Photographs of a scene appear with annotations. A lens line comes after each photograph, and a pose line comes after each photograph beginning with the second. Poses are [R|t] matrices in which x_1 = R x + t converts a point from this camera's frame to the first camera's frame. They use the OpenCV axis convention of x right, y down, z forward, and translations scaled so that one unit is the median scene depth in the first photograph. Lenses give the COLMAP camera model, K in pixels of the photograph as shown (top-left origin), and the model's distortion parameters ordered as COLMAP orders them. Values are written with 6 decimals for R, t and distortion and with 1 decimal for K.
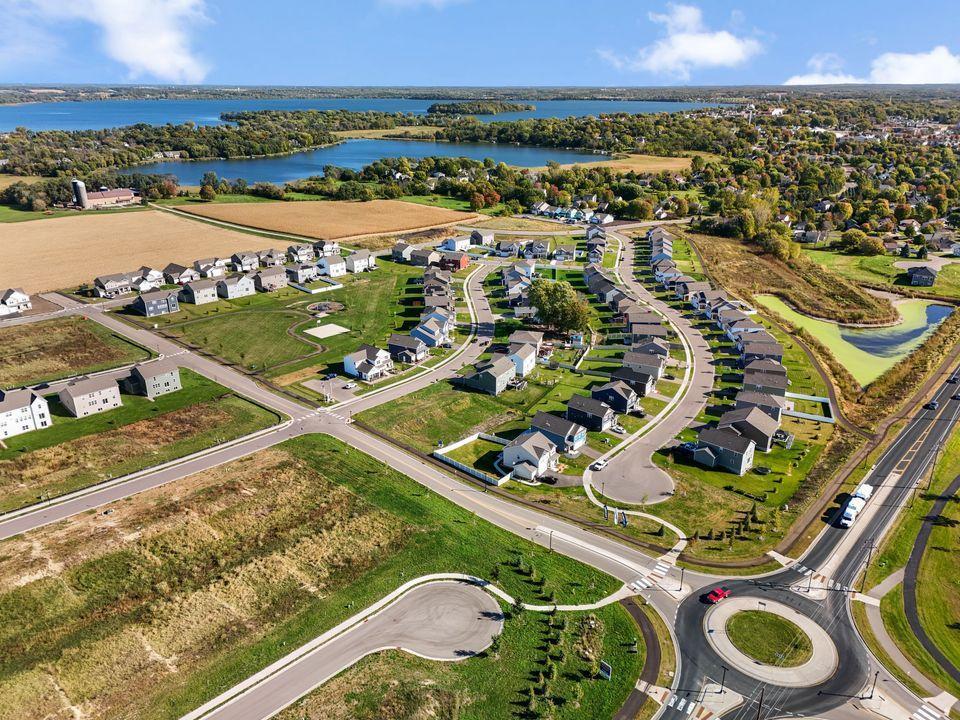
lens RADIAL K [[744.3, 0, 480.0], [0, 744.3, 360.0], [0, 0, 1]] dist [0.068949, -0.044385]
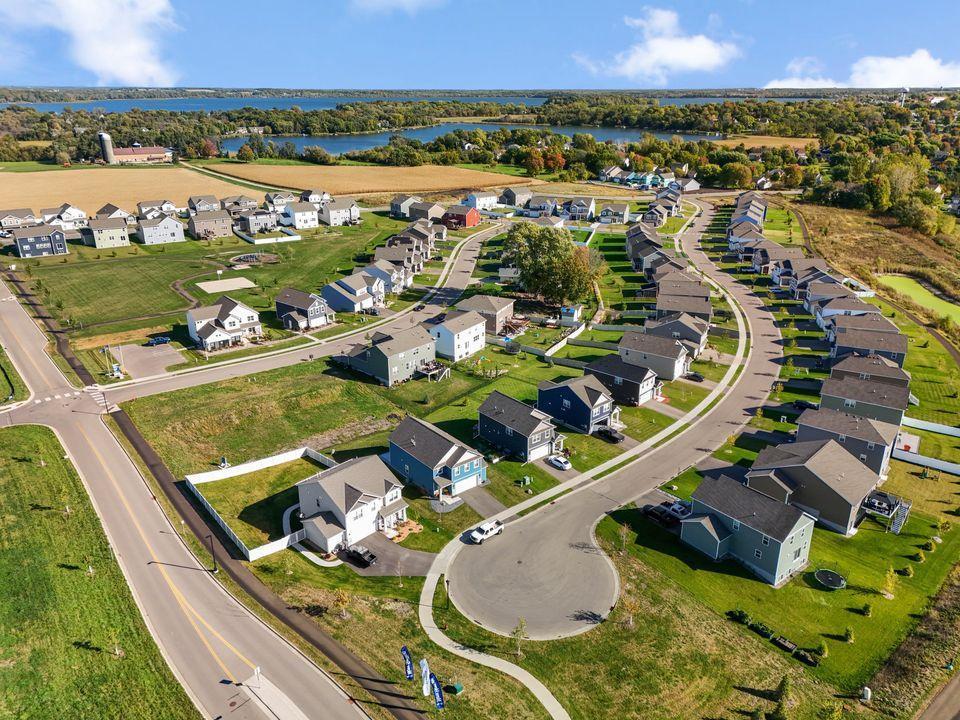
lens RADIAL K [[744.3, 0, 480.0], [0, 744.3, 360.0], [0, 0, 1]] dist [0.068949, -0.044385]
pose [[0.986218, 0.063730, -0.152686, 0.155163], [-0.064674, 0.997906, -0.001221, 0.018438], [0.152288, 0.011079, 0.988274, 0.345425]]
